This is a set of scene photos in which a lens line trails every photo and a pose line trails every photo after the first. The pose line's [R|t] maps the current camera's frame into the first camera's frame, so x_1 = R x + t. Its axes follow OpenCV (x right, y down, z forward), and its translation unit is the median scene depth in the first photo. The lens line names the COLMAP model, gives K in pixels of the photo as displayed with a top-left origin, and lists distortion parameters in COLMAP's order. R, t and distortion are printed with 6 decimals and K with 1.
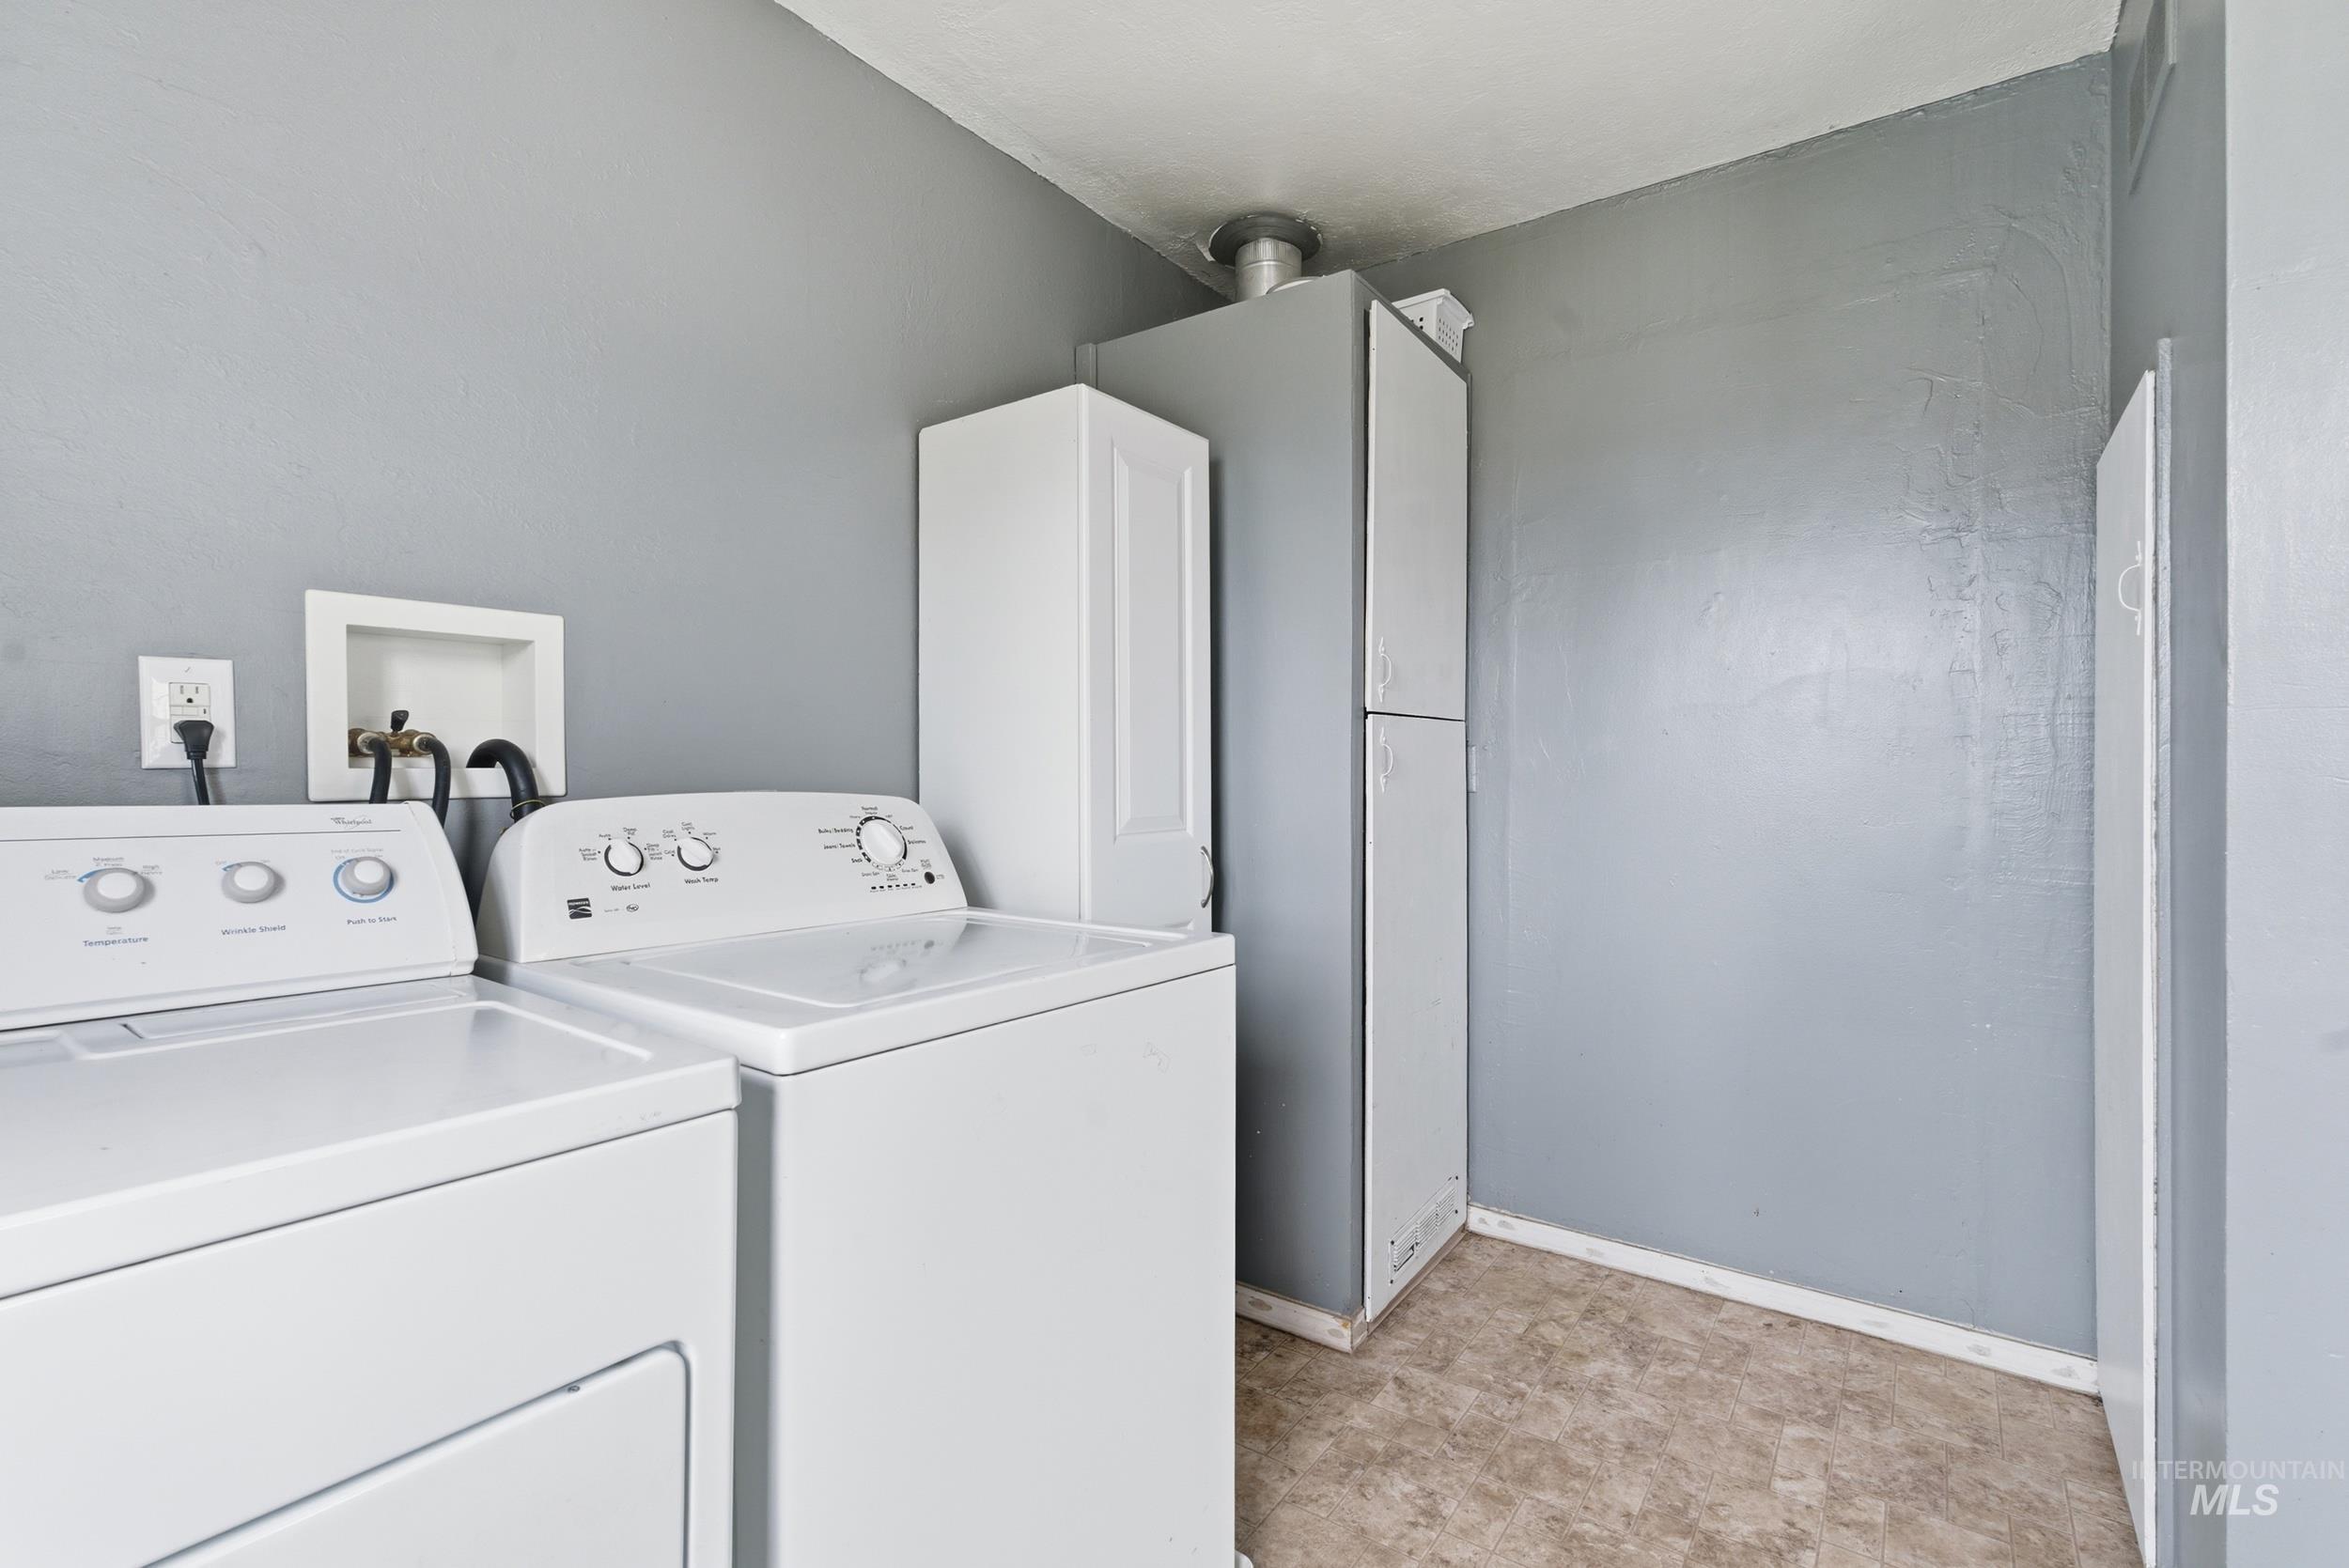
lens RADIAL K [[1048.3, 0, 1187.7], [0, 1048.3, 775.0], [0, 0, 1]] dist [-0.002612, 0.000061]
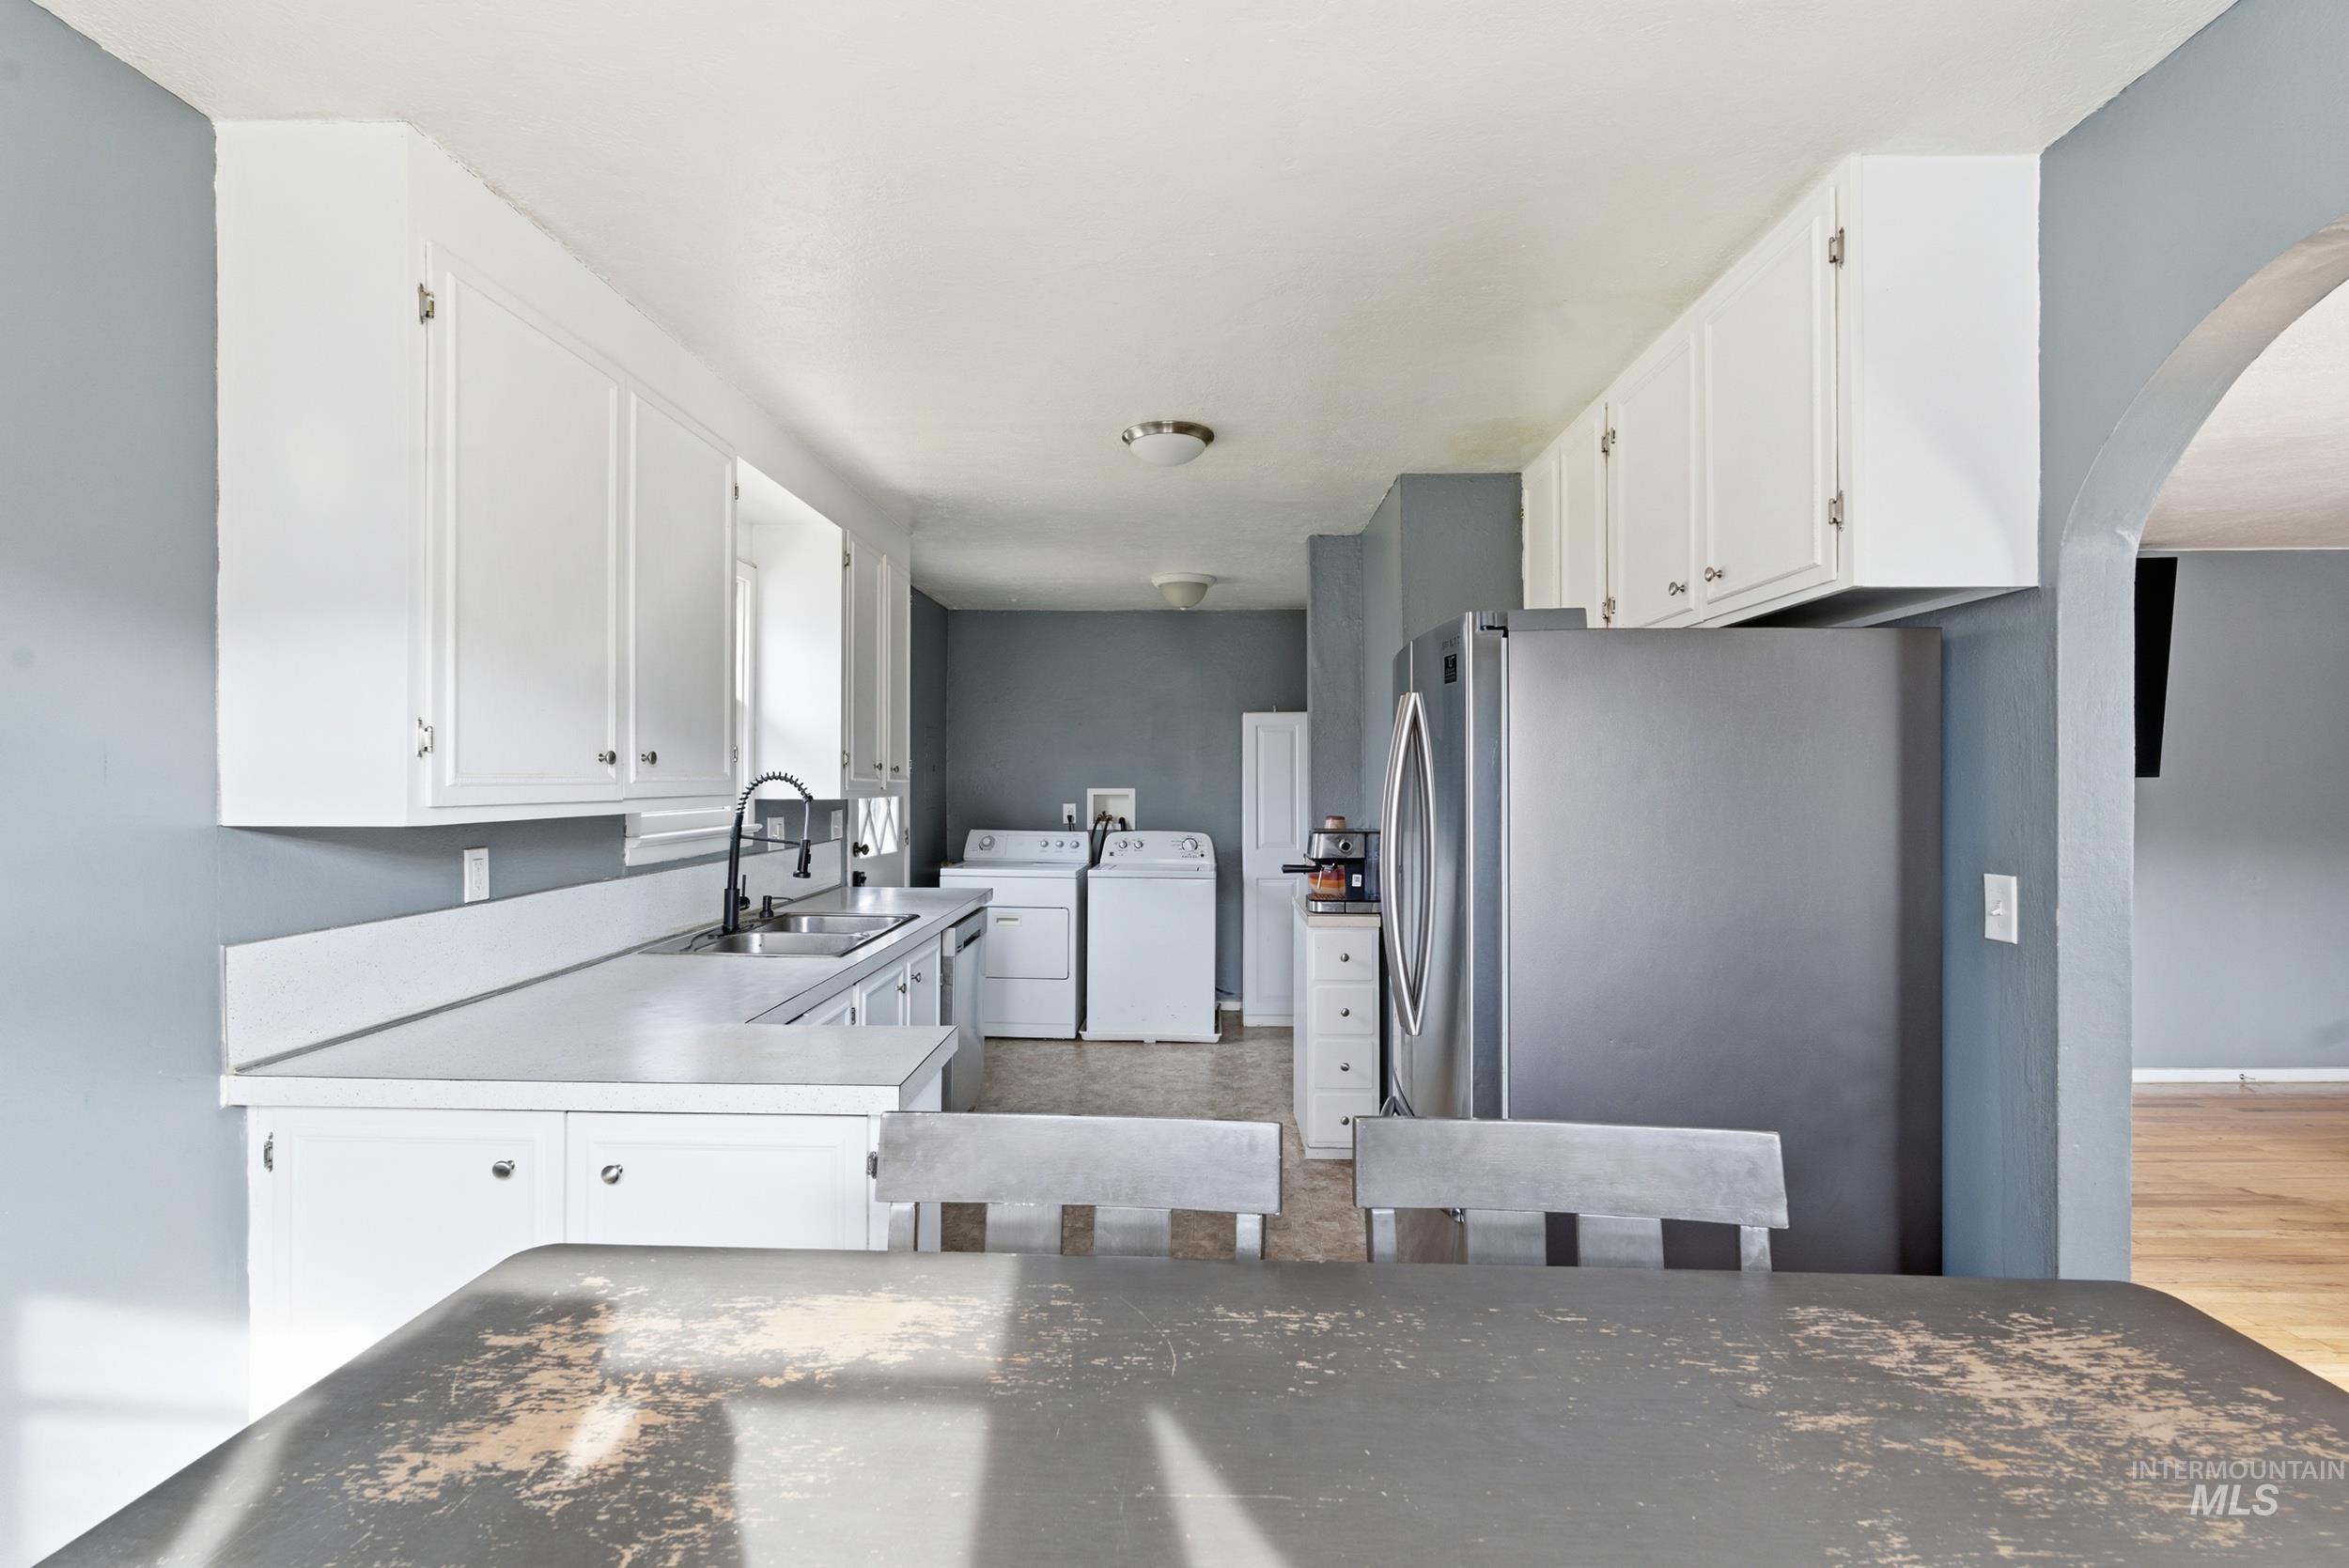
lens RADIAL K [[1048.3, 0, 1187.7], [0, 1048.3, 775.0], [0, 0, 1]] dist [-0.002612, 0.000061]
pose [[0.572264, -0.003301, -0.820063, 3.518677], [-0.003328, 0.999974, -0.006348, -0.206597], [0.820063, 0.006362, 0.572238, -1.481167]]
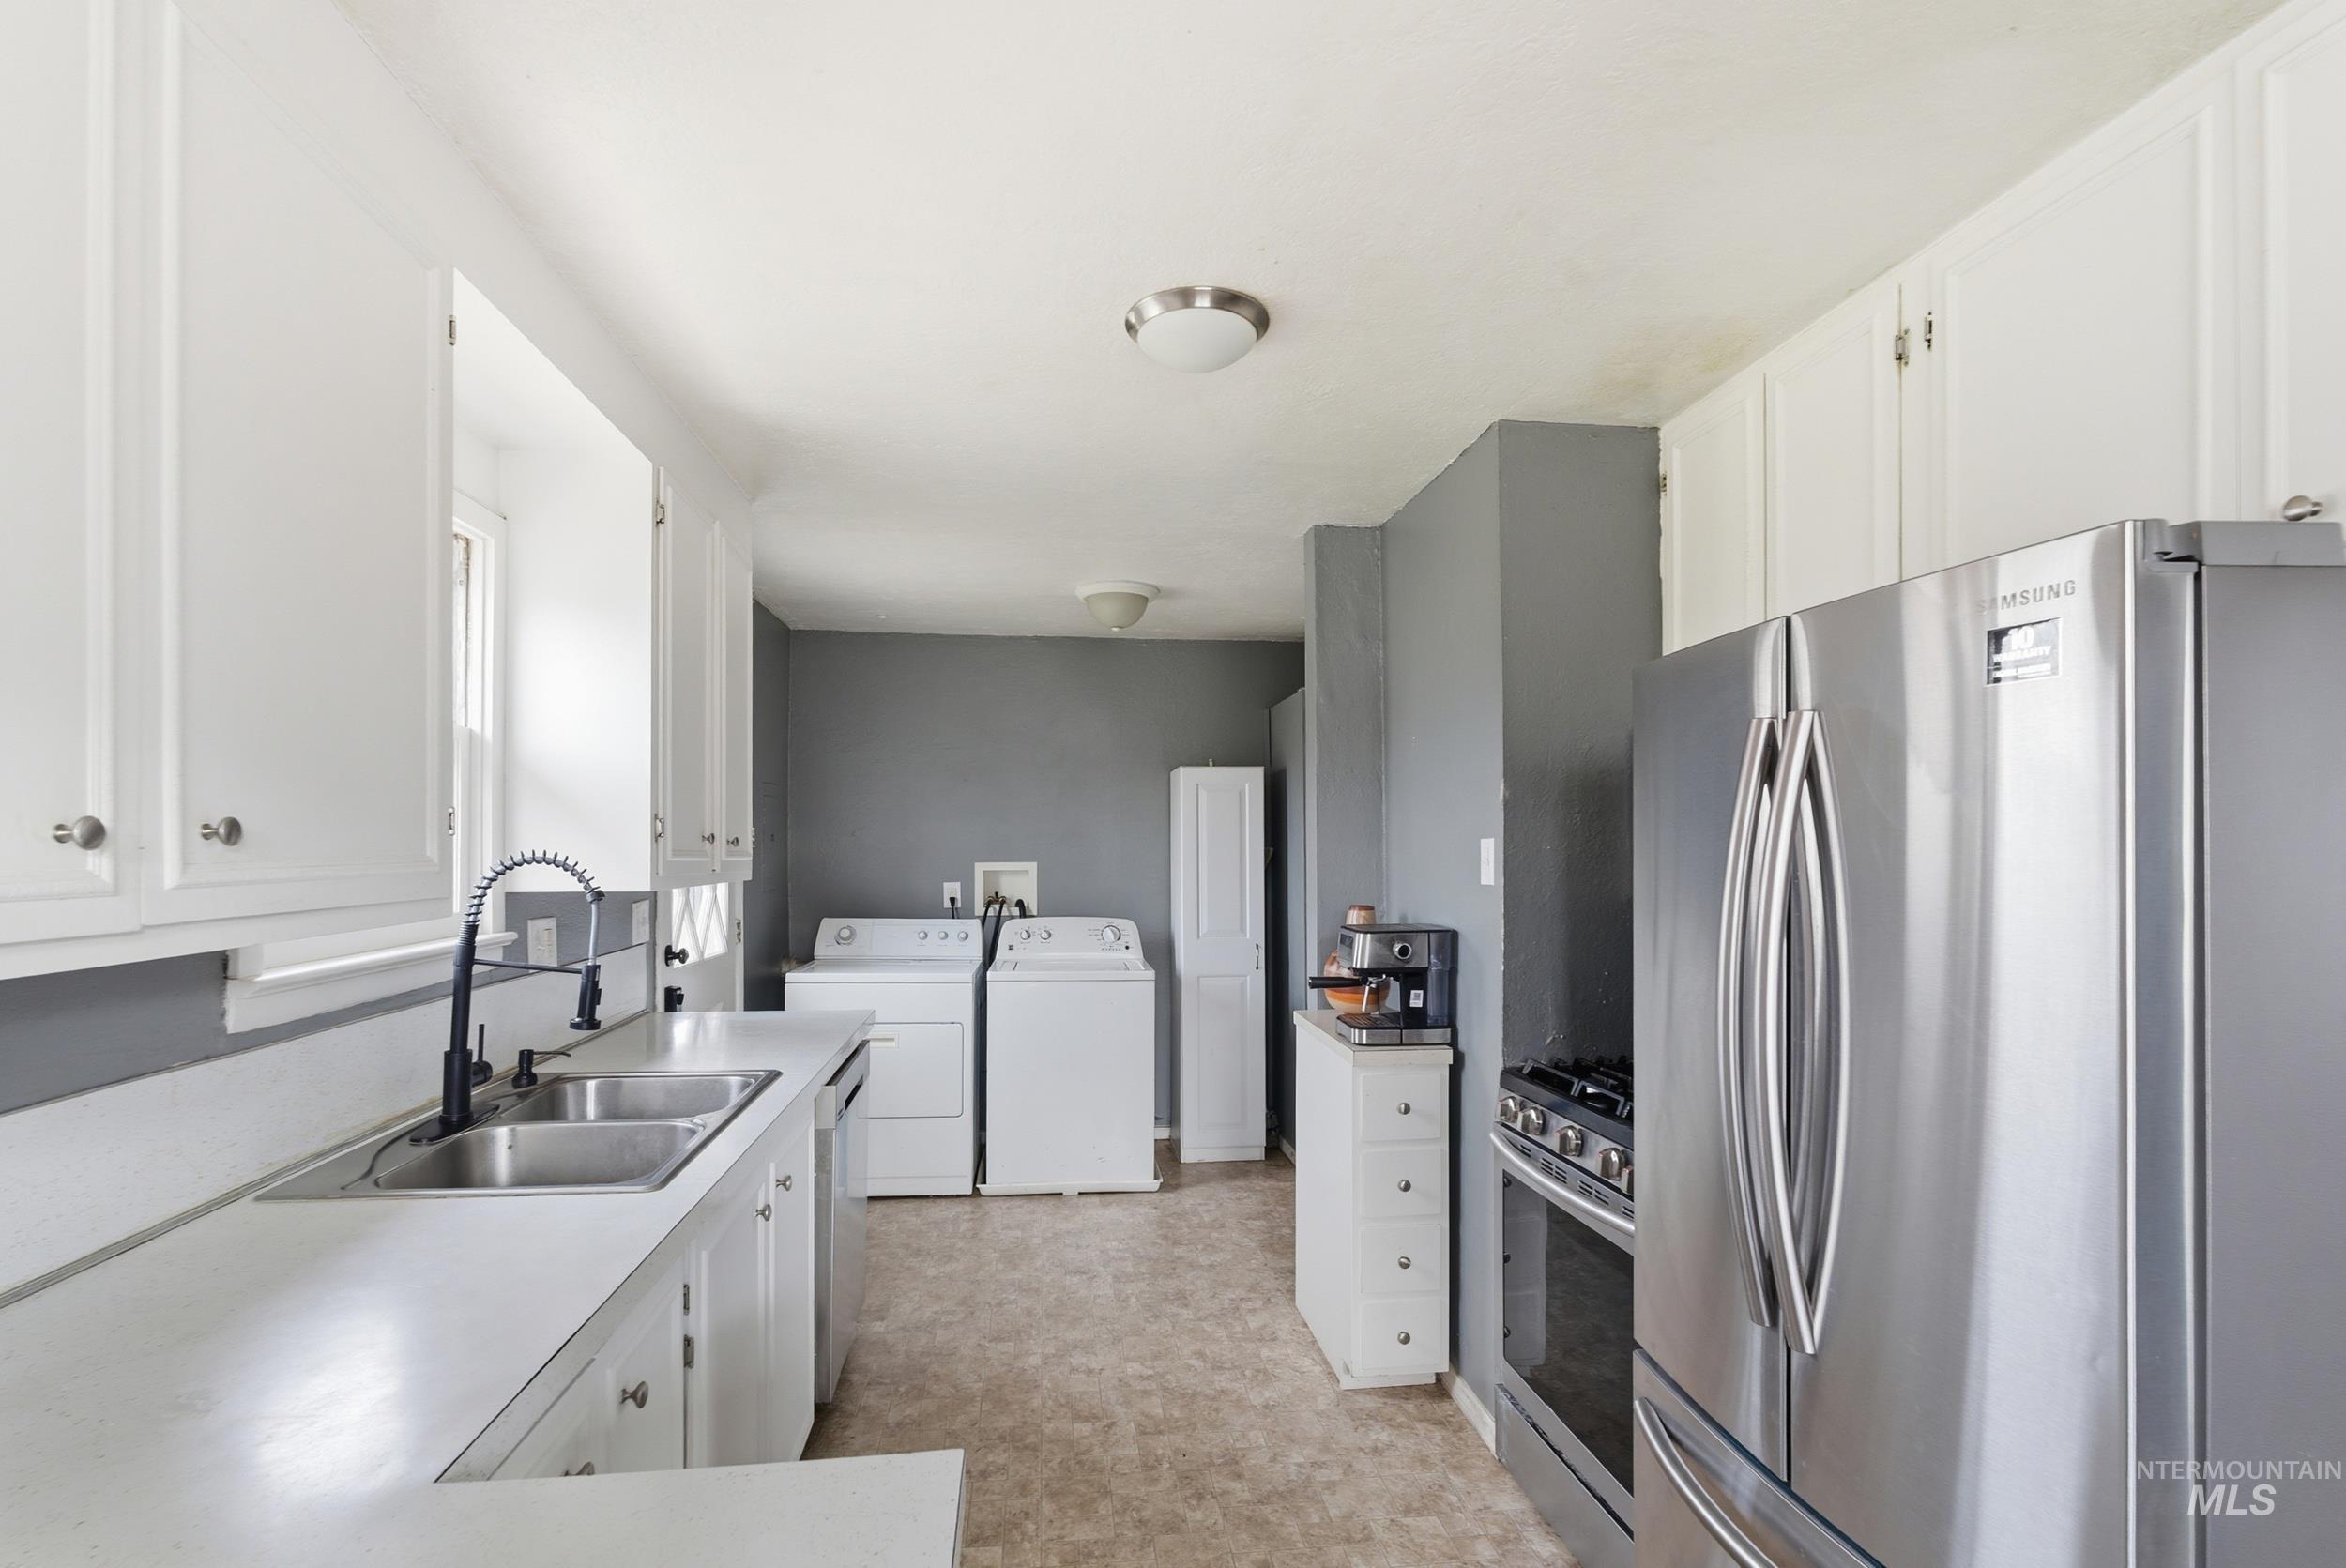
lens RADIAL K [[1091.5, 0, 1178.0], [0, 1091.5, 847.0], [0, 0, 1]] dist [-0.004277, 0.000086]
pose [[0.683800, 0.001402, -0.729669, 2.643525], [-0.001872, 0.999998, 0.000167, -0.233393], [0.729668, 0.001251, 0.683801, -1.248156]]
